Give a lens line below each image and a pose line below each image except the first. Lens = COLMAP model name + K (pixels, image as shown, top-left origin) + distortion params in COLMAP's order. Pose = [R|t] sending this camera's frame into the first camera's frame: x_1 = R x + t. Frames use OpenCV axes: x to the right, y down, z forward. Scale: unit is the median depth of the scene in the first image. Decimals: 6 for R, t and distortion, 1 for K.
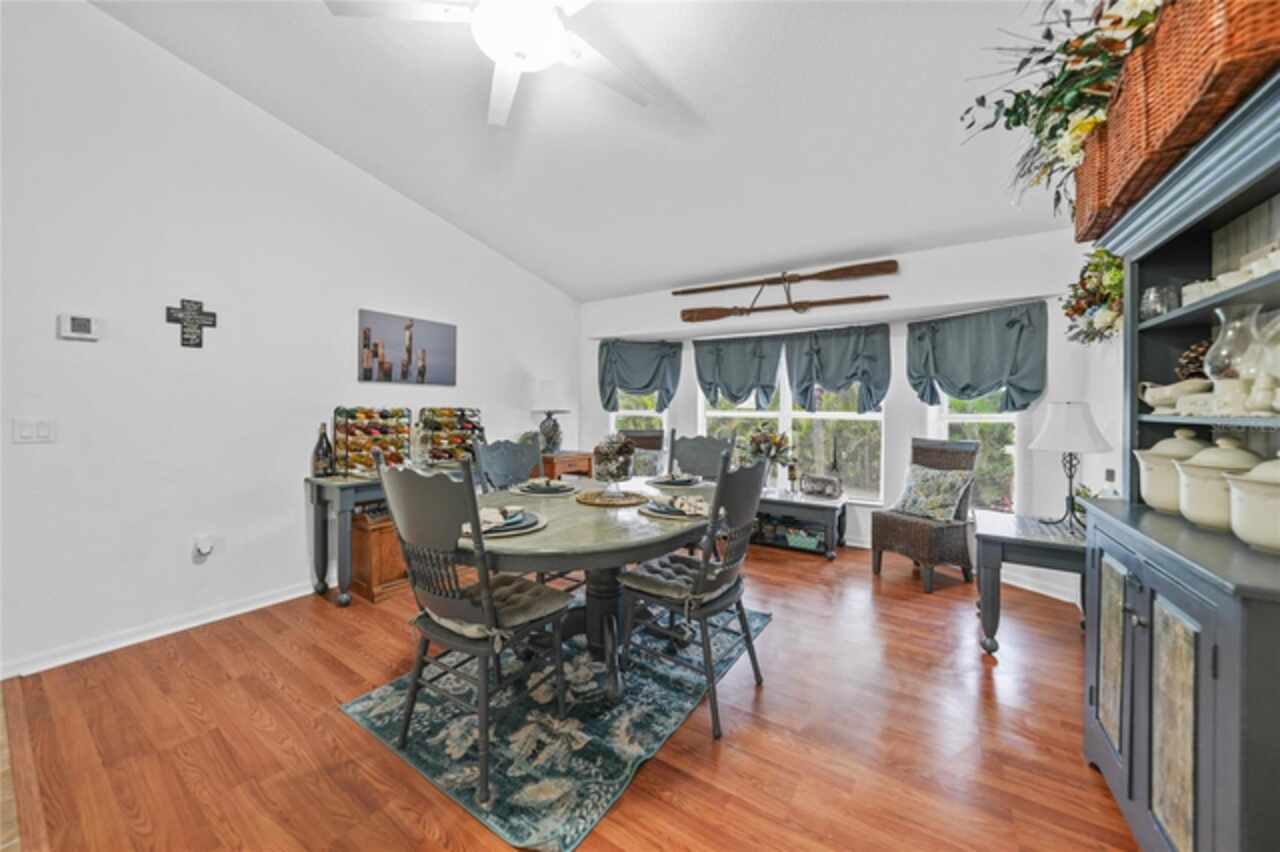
lens RADIAL K [[452.4, 0, 629.2], [0, 452.4, 409.2], [0, 0, 1]] dist [-0.014535, 0.001564]
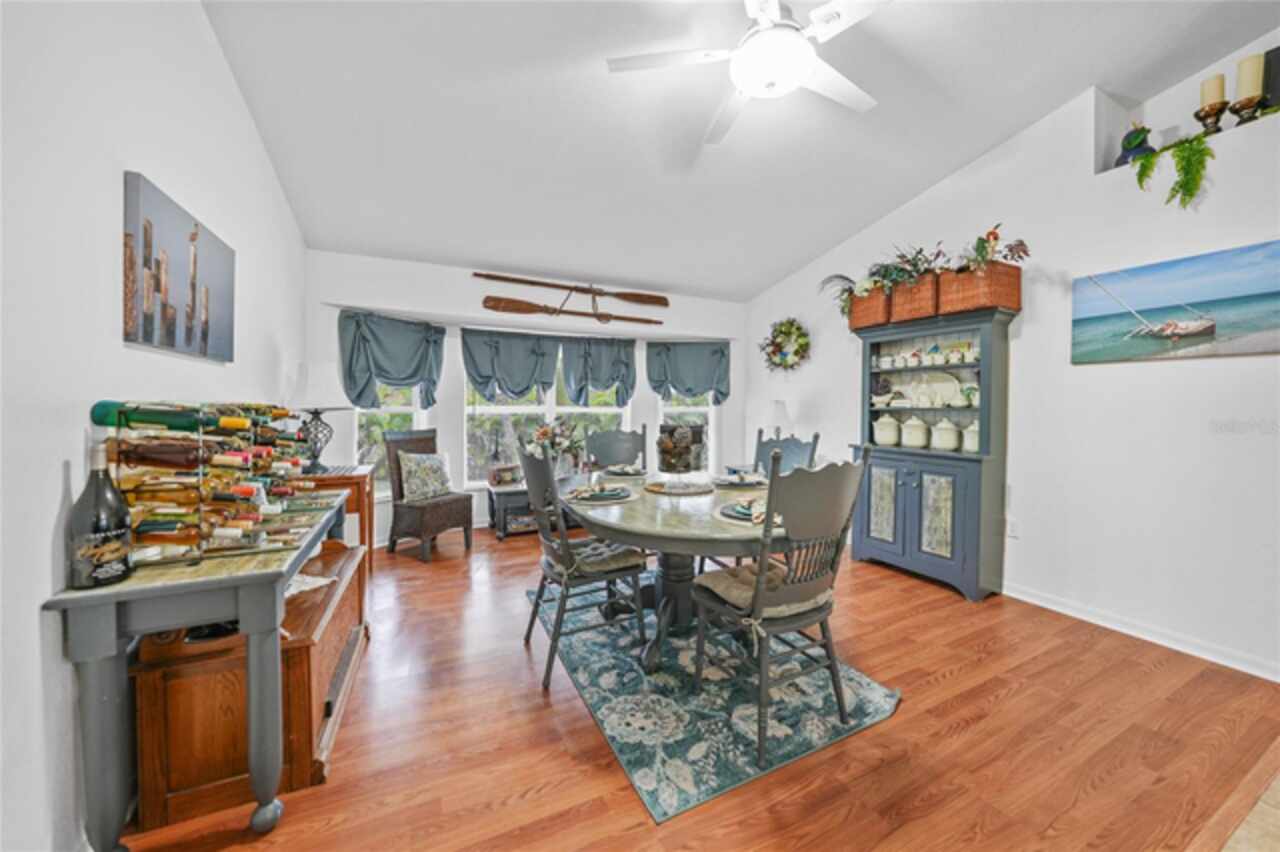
lens RADIAL K [[452.4, 0, 645.2], [0, 452.4, 413.0], [0, 0, 1]] dist [-0.014535, 0.001564]
pose [[0.503897, -0.019843, 0.863536, -0.596361], [0.000227, 0.999739, 0.022841, -0.004862], [-0.863764, -0.011313, 0.503770, 0.310101]]
